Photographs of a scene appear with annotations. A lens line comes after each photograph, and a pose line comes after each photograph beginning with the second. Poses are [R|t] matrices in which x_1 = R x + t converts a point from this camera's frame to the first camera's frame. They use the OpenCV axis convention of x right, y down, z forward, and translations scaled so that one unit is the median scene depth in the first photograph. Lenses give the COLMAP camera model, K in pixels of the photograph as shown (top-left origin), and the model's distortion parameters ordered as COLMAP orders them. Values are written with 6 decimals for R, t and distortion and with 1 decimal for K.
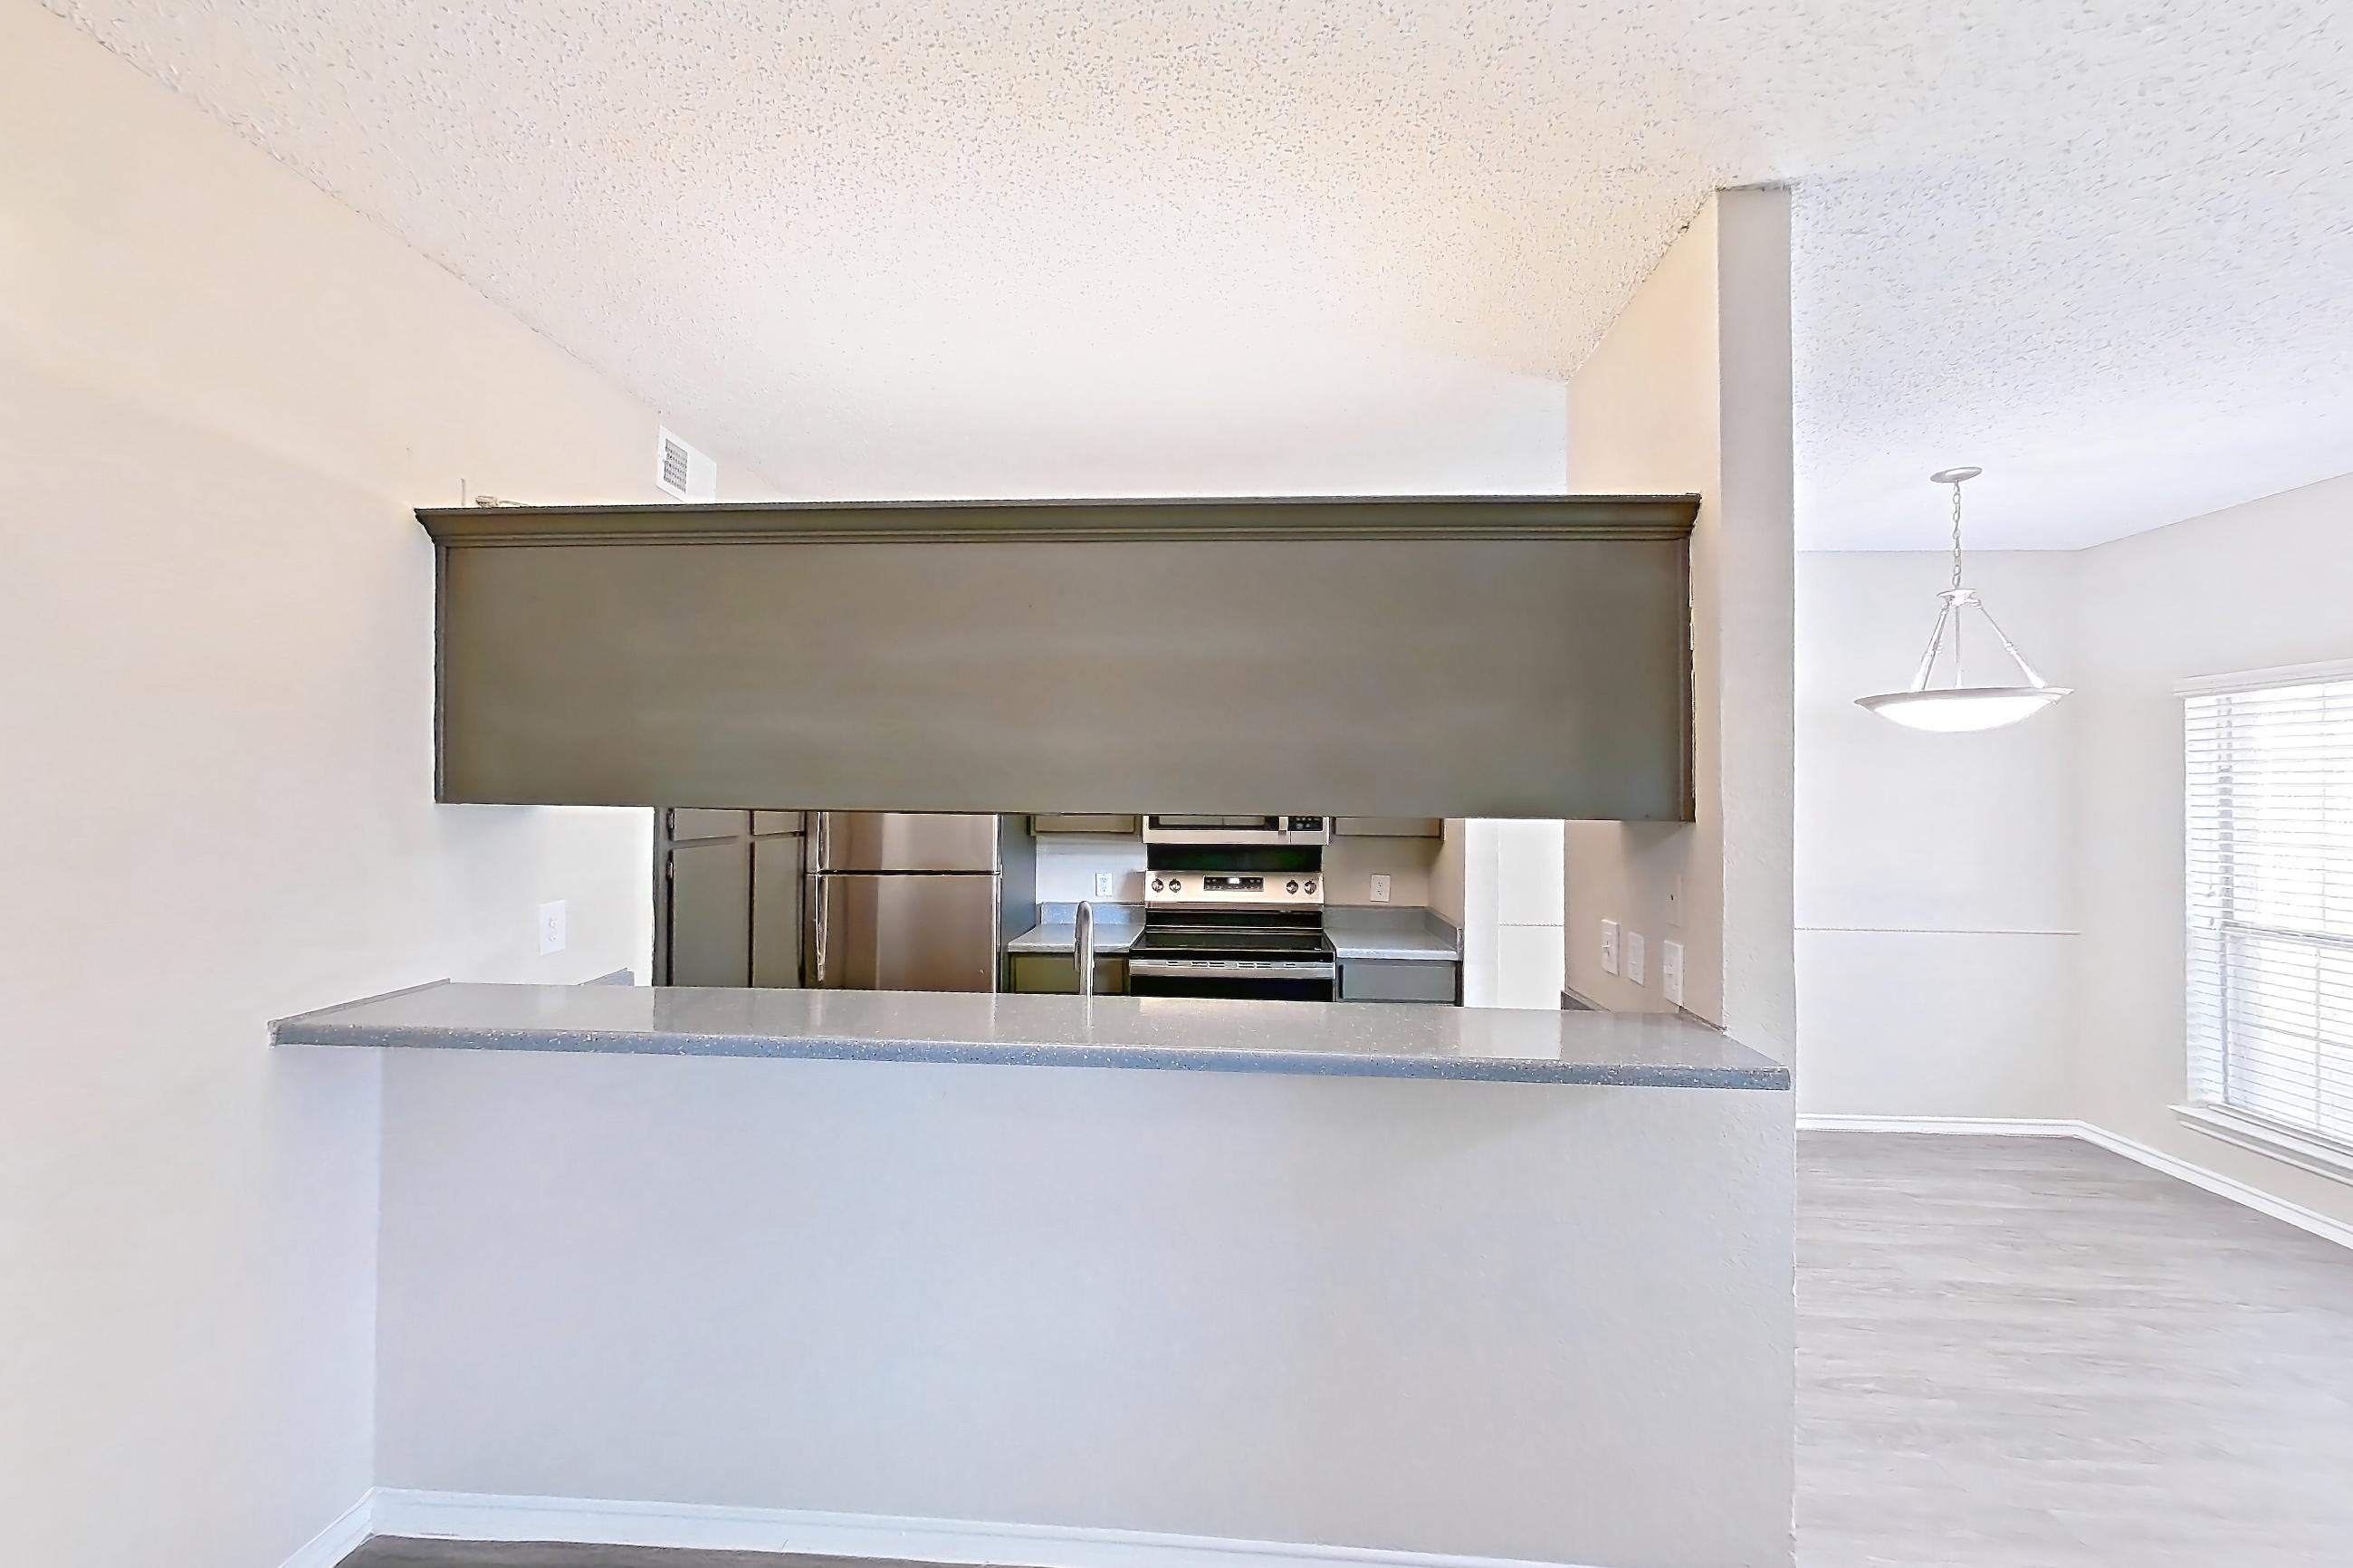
lens RADIAL K [[995.1, 0, 1176.5], [0, 995.1, 784.0], [0, 0, 1]] dist [-0.000179, 0.000292]
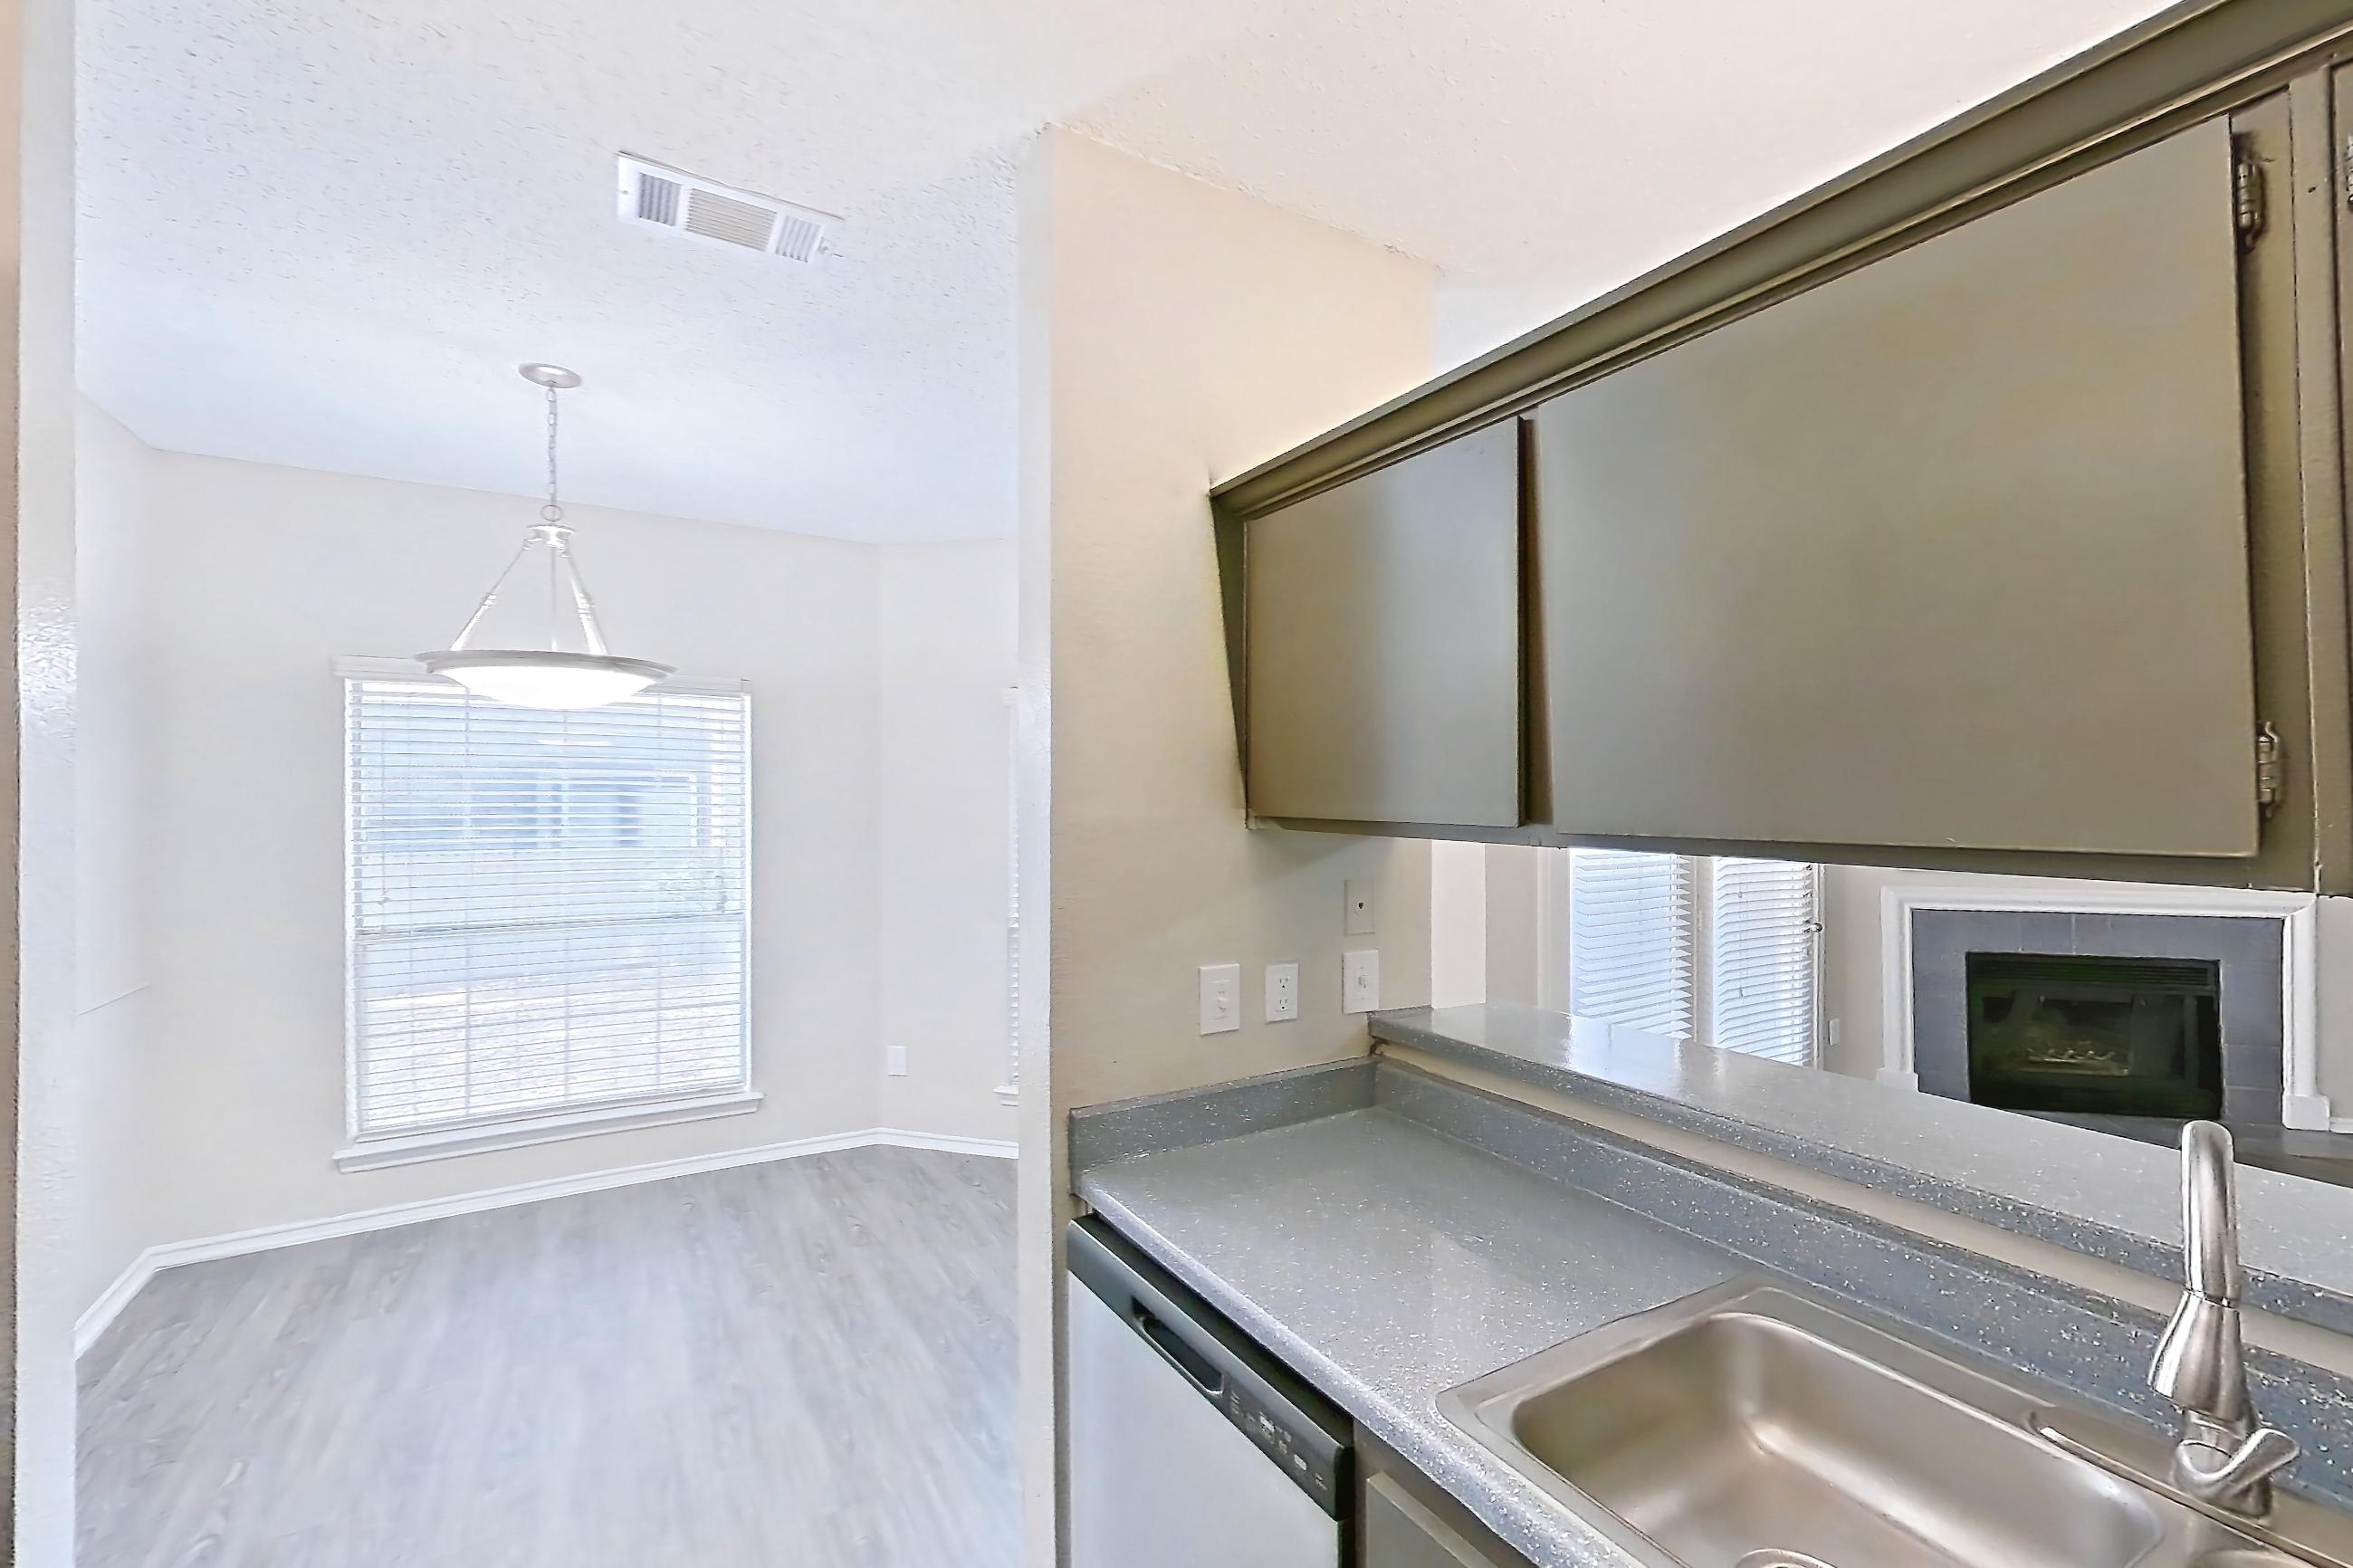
lens RADIAL K [[995.1, 0, 1176.5], [0, 995.1, 784.0], [0, 0, 1]] dist [-0.000179, 0.000292]
pose [[-0.570505, -0.003851, 0.821285, -0.119502], [-0.016958, 0.999831, -0.007091, 0.001335], [-0.821119, -0.017973, -0.570474, 1.023535]]
